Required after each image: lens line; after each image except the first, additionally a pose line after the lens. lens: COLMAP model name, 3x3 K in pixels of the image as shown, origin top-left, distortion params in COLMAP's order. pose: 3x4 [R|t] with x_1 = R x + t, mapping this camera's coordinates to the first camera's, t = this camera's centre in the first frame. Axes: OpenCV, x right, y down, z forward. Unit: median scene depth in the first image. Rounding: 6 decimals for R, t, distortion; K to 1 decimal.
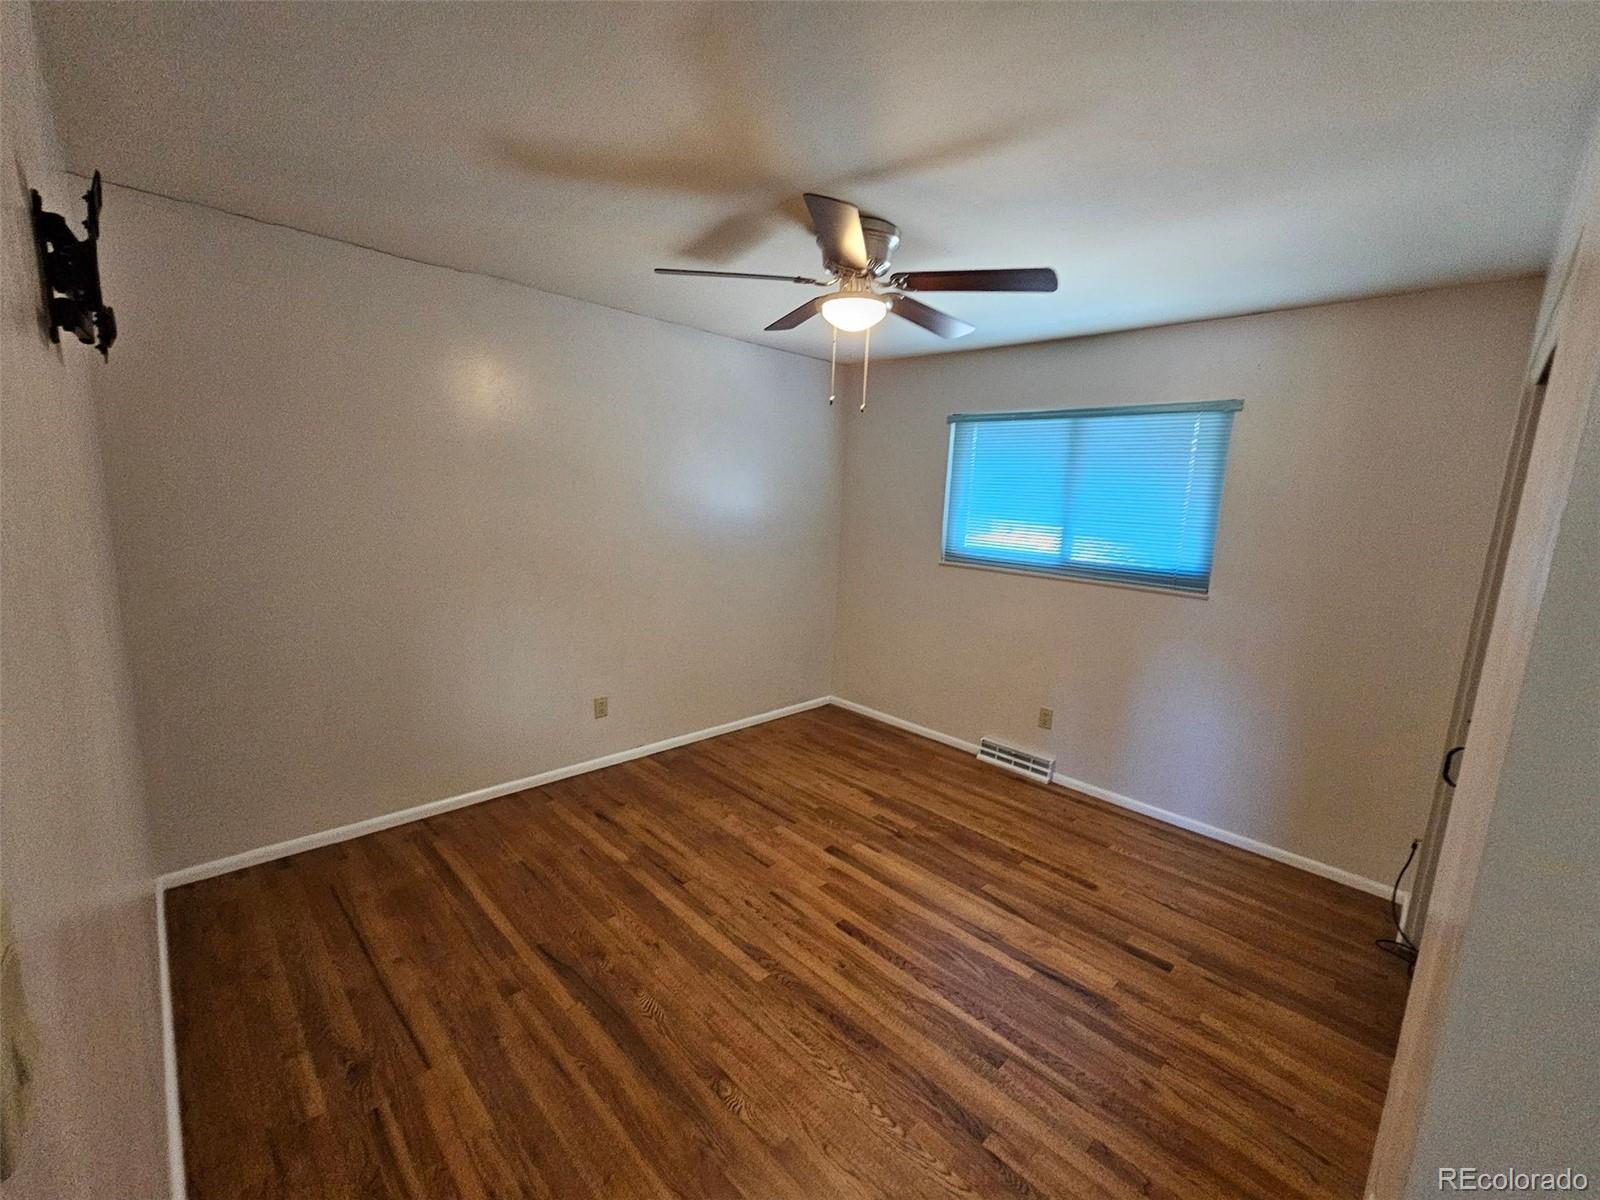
lens RADIAL K [[650.6, 0, 806.0], [0, 650.6, 605.7], [0, 0, 1]] dist [-0.000321, -0.000033]
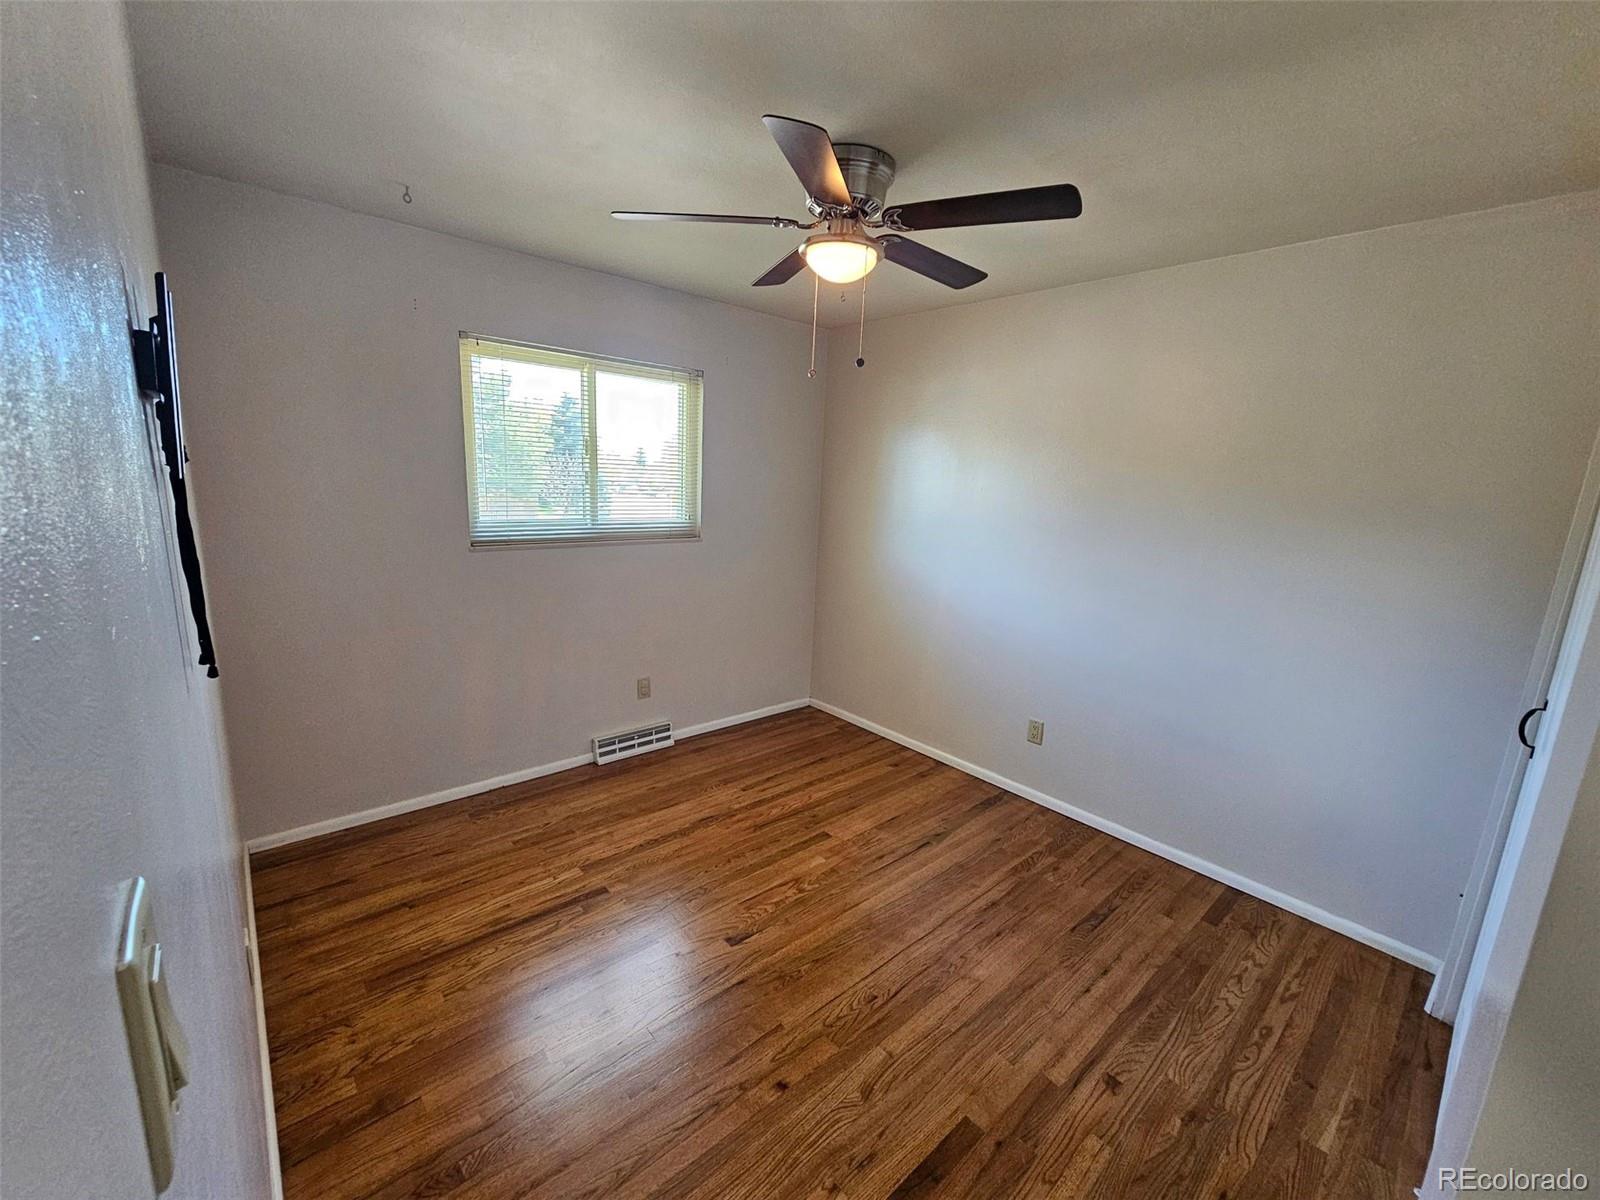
lens RADIAL K [[650.6, 0, 806.0], [0, 650.6, 605.7], [0, 0, 1]] dist [-0.000321, -0.000033]
pose [[0.042910, -0.235172, 0.971006, -0.595674], [0.128456, 0.965133, 0.228073, -0.152573], [-0.990786, 0.114945, 0.071623, 0.729489]]
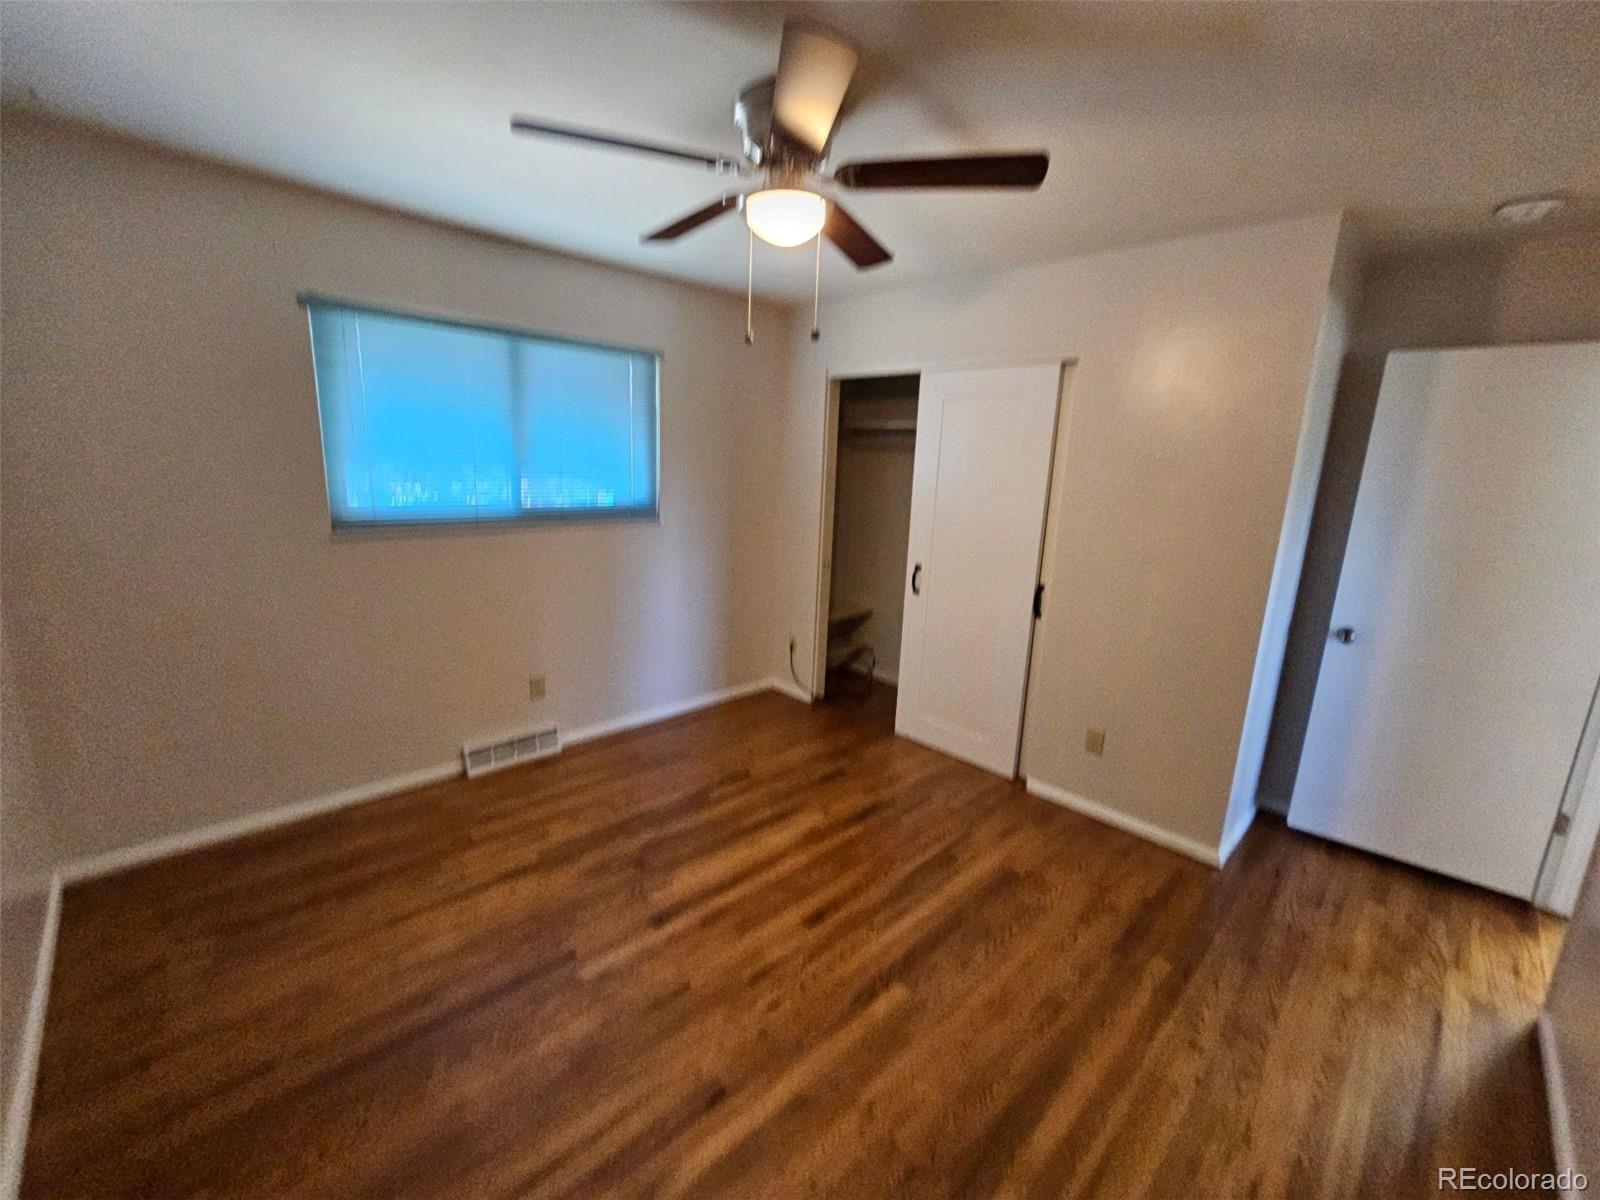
lens RADIAL K [[656.6, 0, 808.4], [0, 656.6, 605.3], [0, 0, 1]] dist [0.000997, 0.000867]
pose [[0.006135, -0.260603, 0.965427, -0.498306], [0.128241, 0.957678, 0.257697, -0.125259], [-0.991724, 0.122227, 0.039296, 0.621088]]
